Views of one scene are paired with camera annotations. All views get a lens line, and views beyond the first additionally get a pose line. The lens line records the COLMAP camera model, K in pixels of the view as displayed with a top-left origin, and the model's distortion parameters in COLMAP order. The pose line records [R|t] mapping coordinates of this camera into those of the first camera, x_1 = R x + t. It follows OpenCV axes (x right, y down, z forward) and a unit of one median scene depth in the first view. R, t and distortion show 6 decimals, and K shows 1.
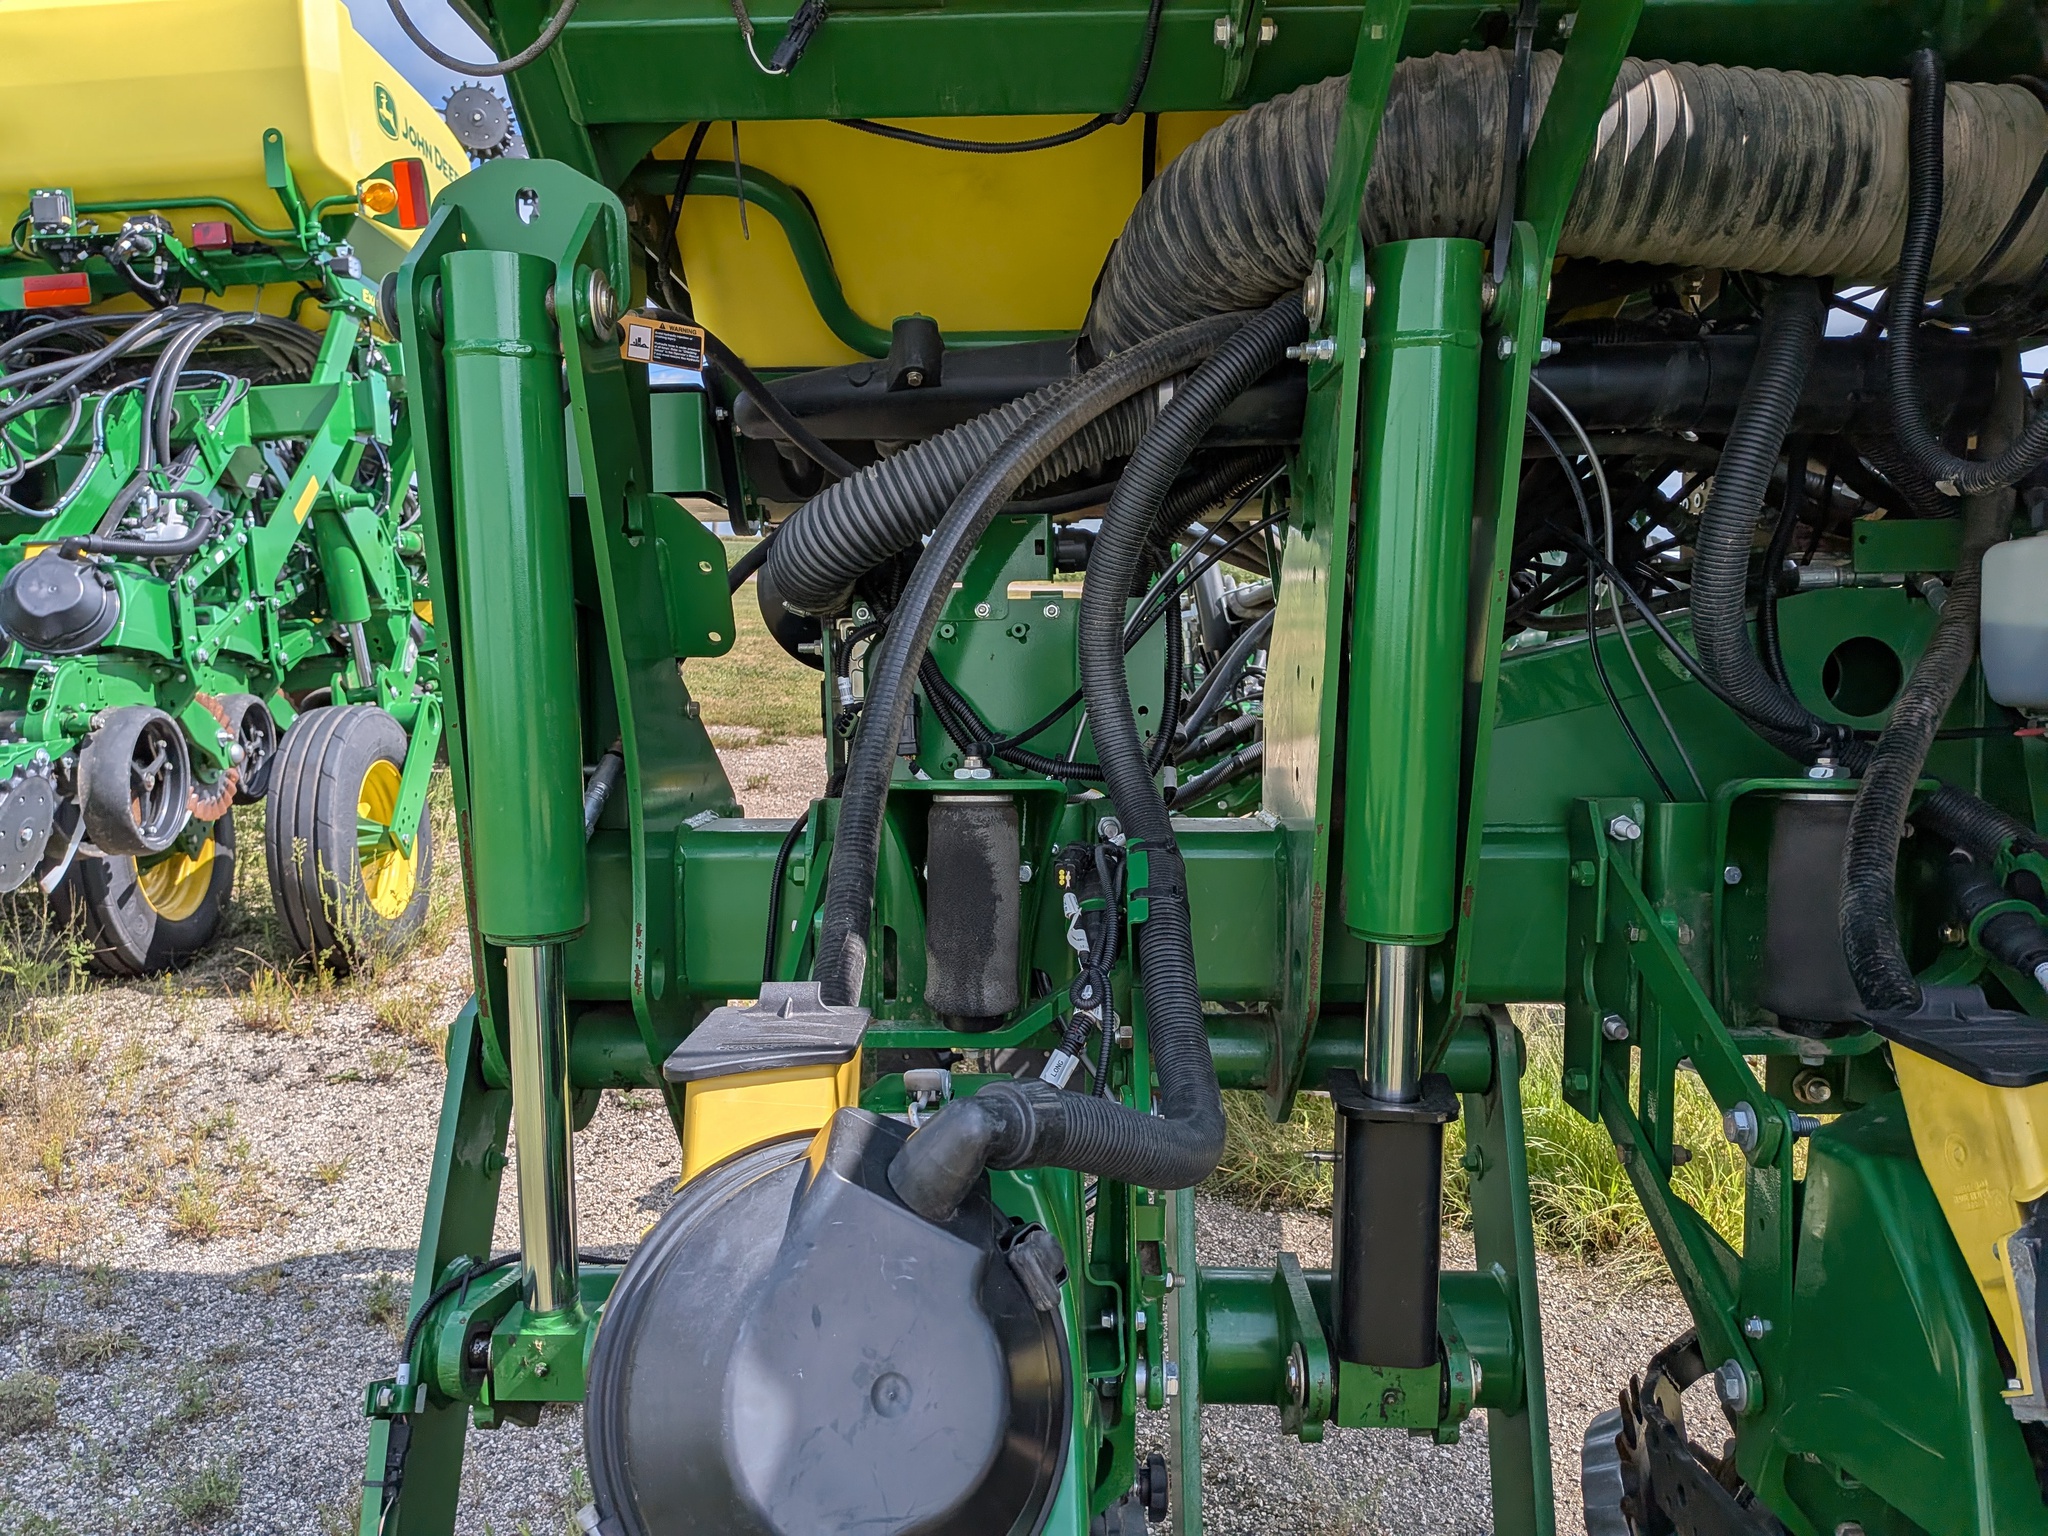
lens RADIAL K [[1393.9, 0, 1017.4], [0, 1393.9, 817.0], [0, 0, 1]] dist [0.087858, -0.129710]
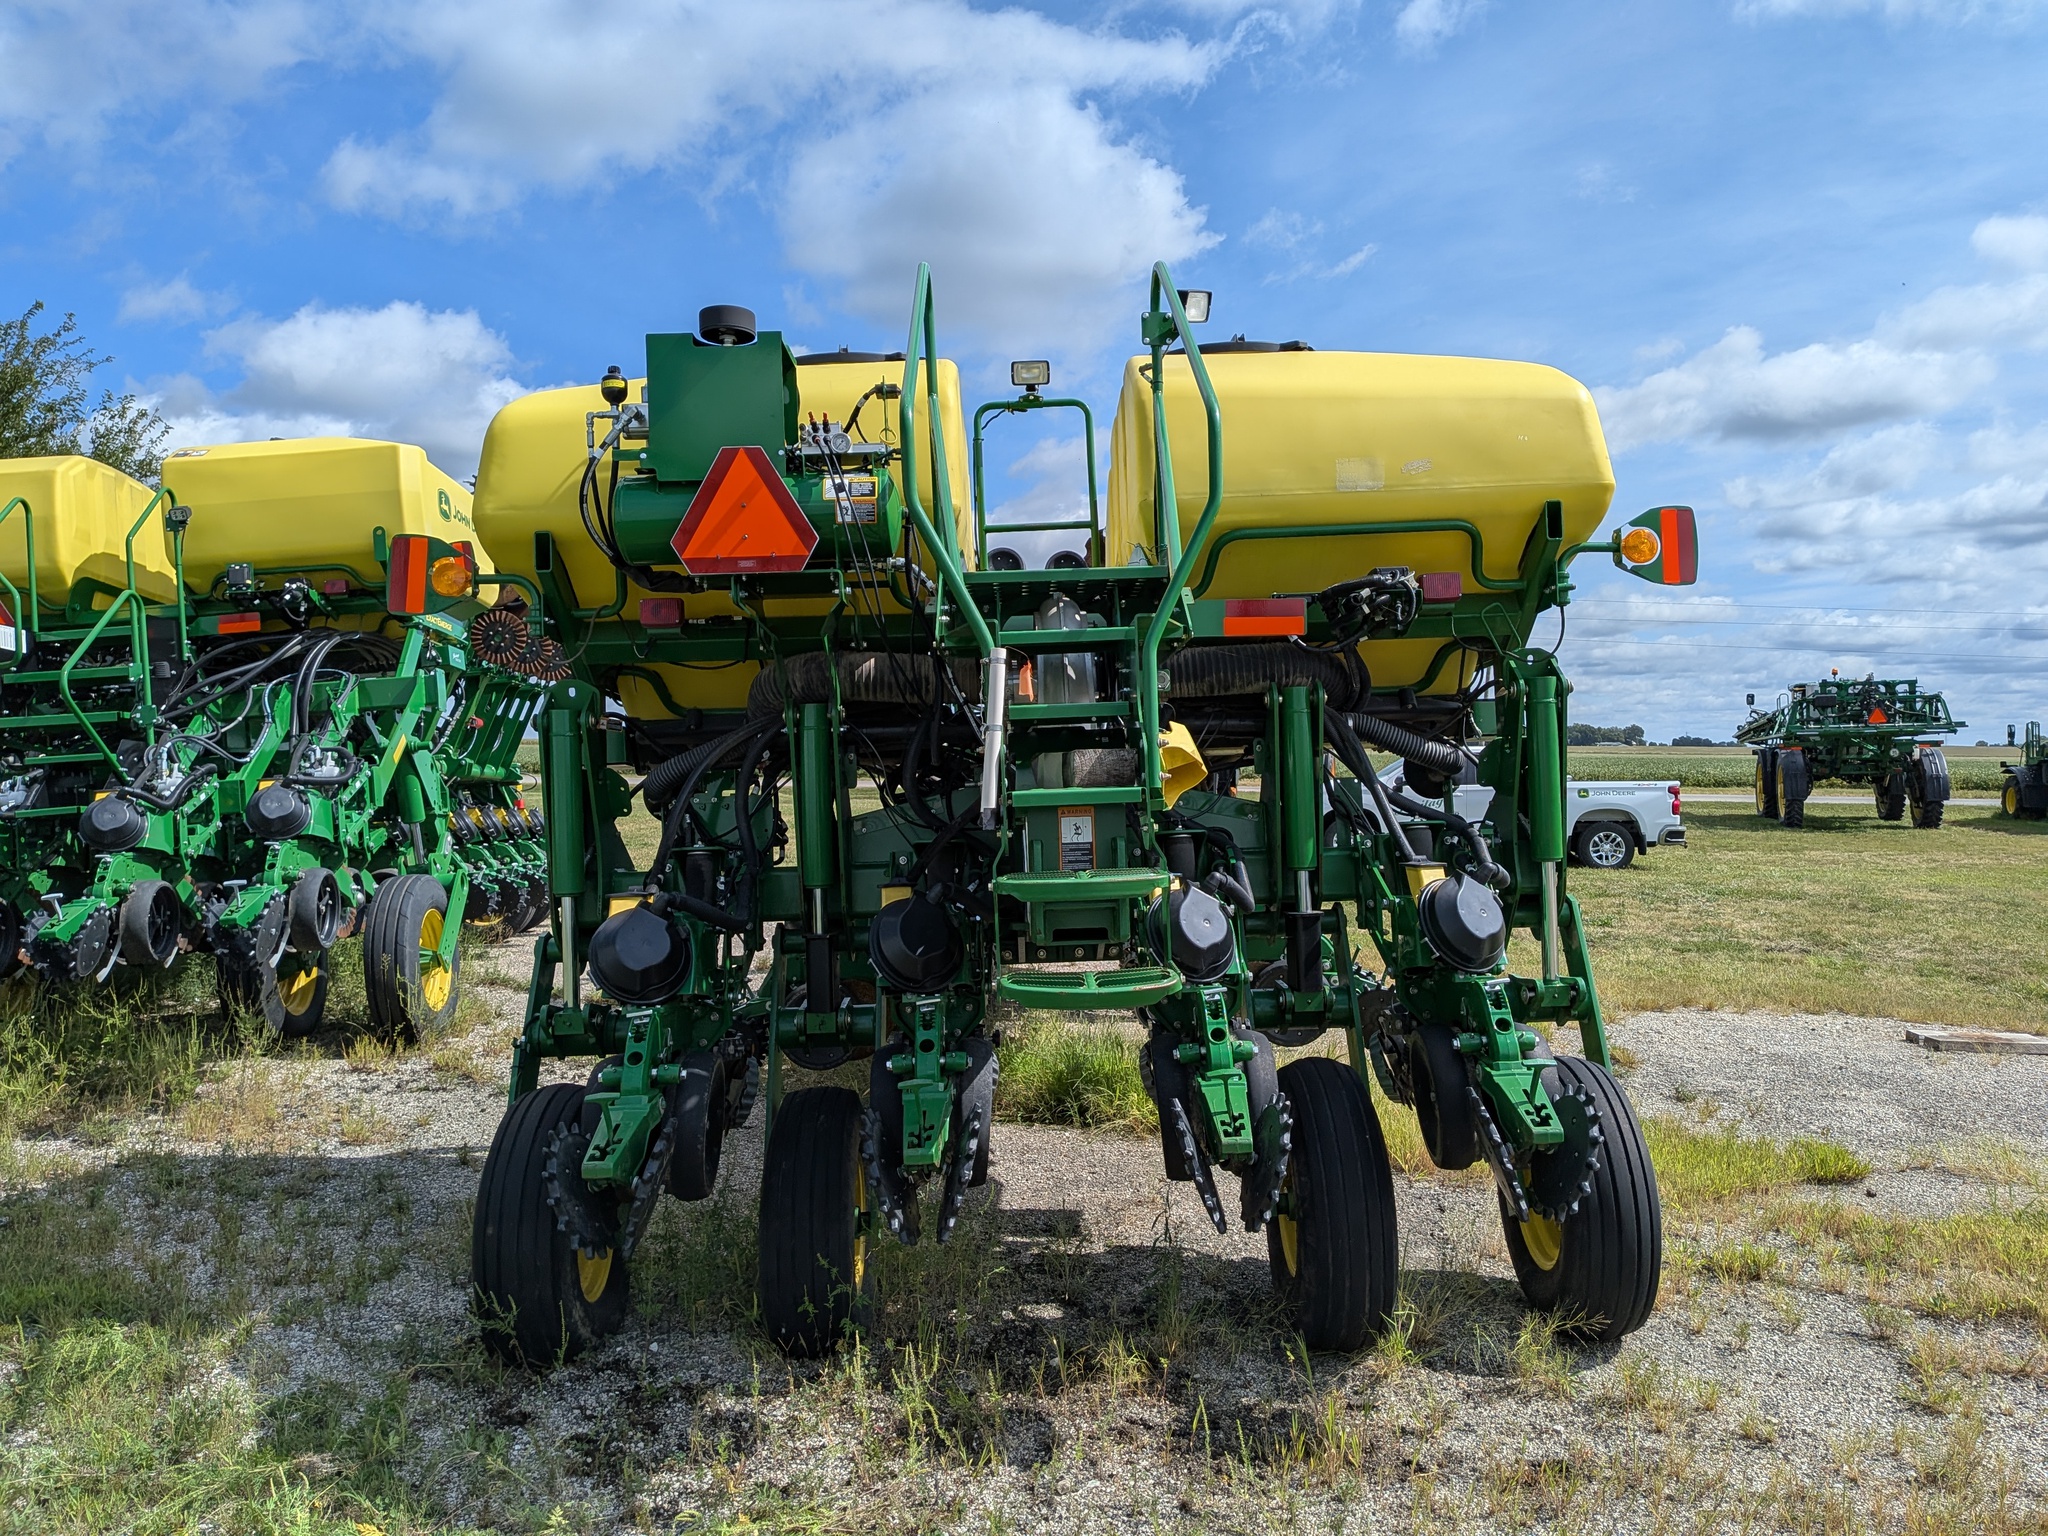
lens RADIAL K [[1393.9, 0, 1017.4], [0, 1393.9, 817.0], [0, 0, 1]] dist [0.087858, -0.129710]
pose [[0.999331, -0.023641, 0.027887, 0.167202], [0.027309, 0.989847, -0.139489, 0.101693], [-0.024307, 0.140157, 0.989831, -0.621121]]
